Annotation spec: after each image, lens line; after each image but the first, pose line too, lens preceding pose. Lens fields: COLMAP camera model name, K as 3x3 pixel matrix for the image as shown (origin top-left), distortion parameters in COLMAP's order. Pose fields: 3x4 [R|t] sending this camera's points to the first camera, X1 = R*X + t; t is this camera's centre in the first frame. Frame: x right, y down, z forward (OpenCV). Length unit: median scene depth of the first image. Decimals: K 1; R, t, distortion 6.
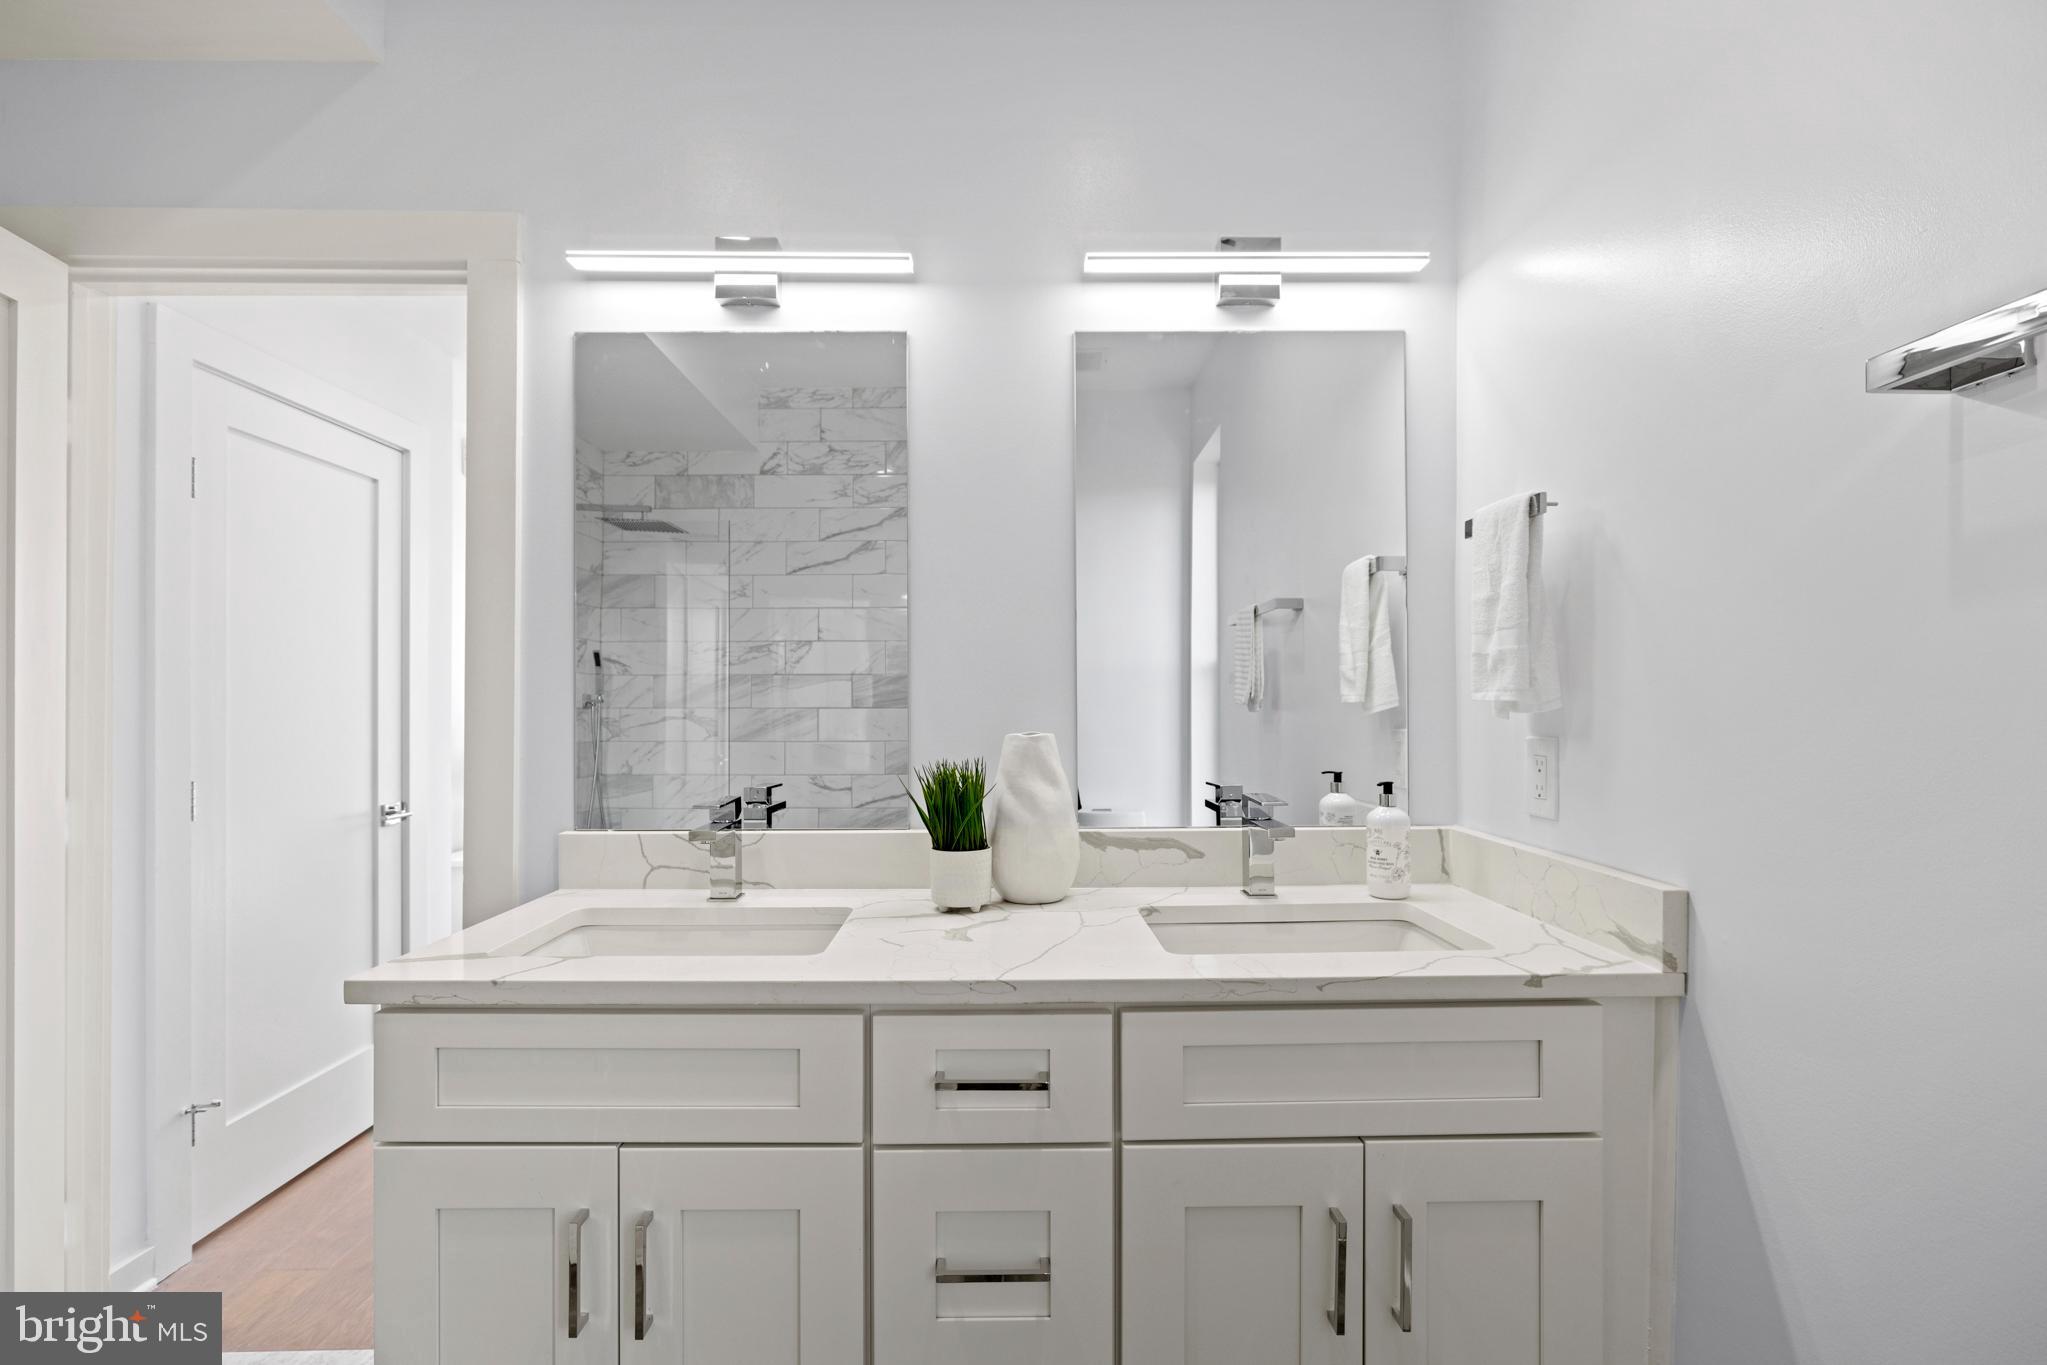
lens RADIAL K [[930.9, 0, 1020.6], [0, 930.9, 694.4], [0, 0, 1]] dist [0.002006, 0.000203]
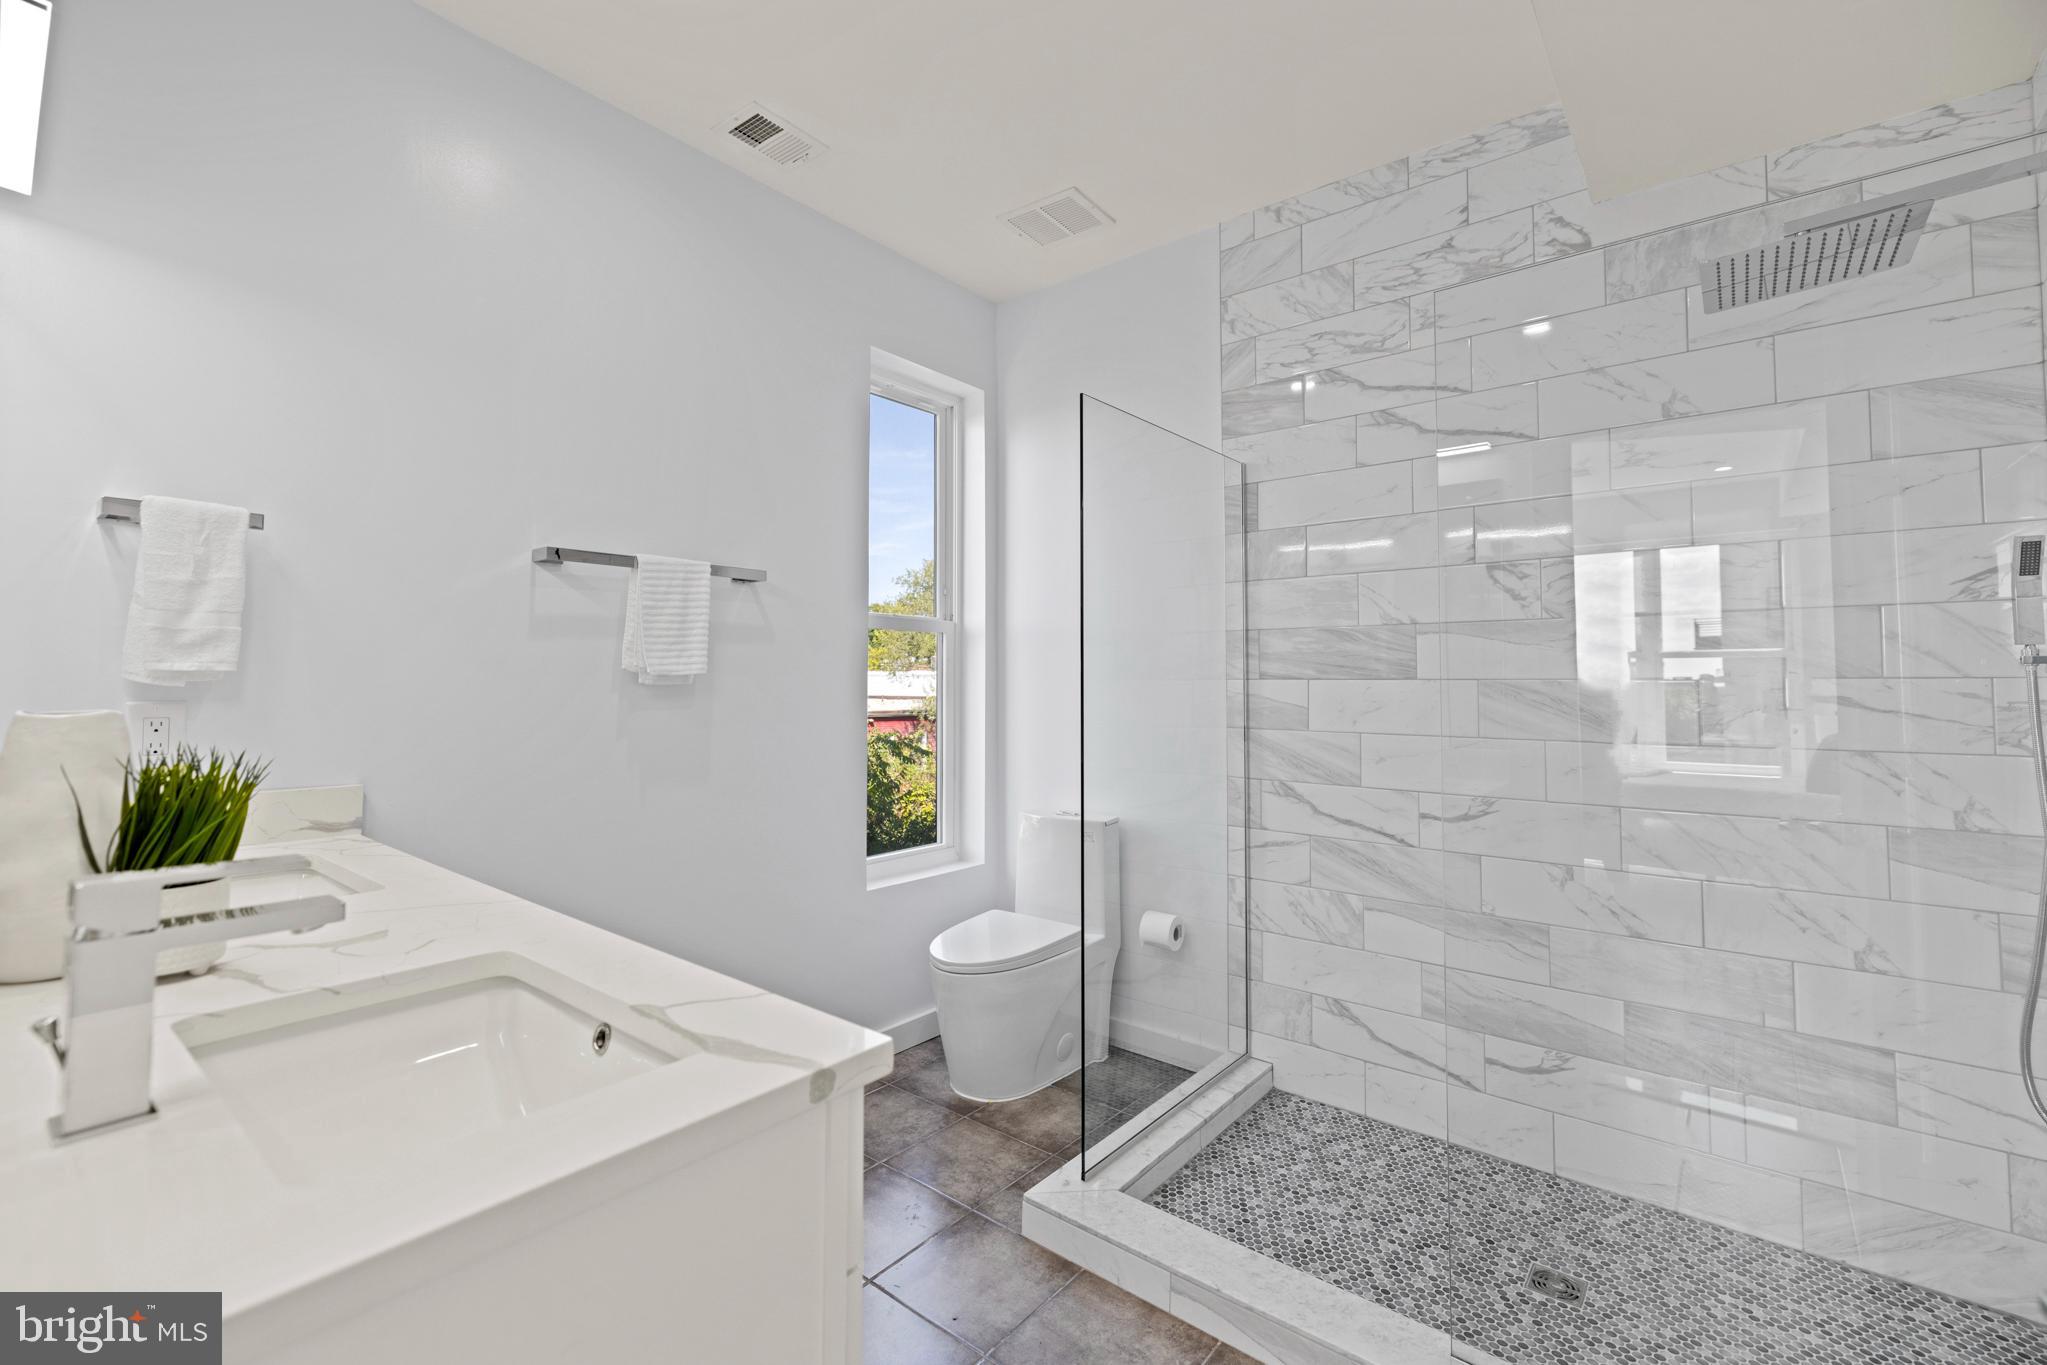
lens RADIAL K [[864.2, 0, 1023.5], [0, 864.2, 682.5], [0, 0, 1]] dist [0.002567, 0.000115]
pose [[-0.767416, 0.002930, 0.641143, -1.140257], [-0.003933, 0.999949, -0.009279, 0.032631], [-0.641137, -0.009642, -0.767366, 1.340778]]
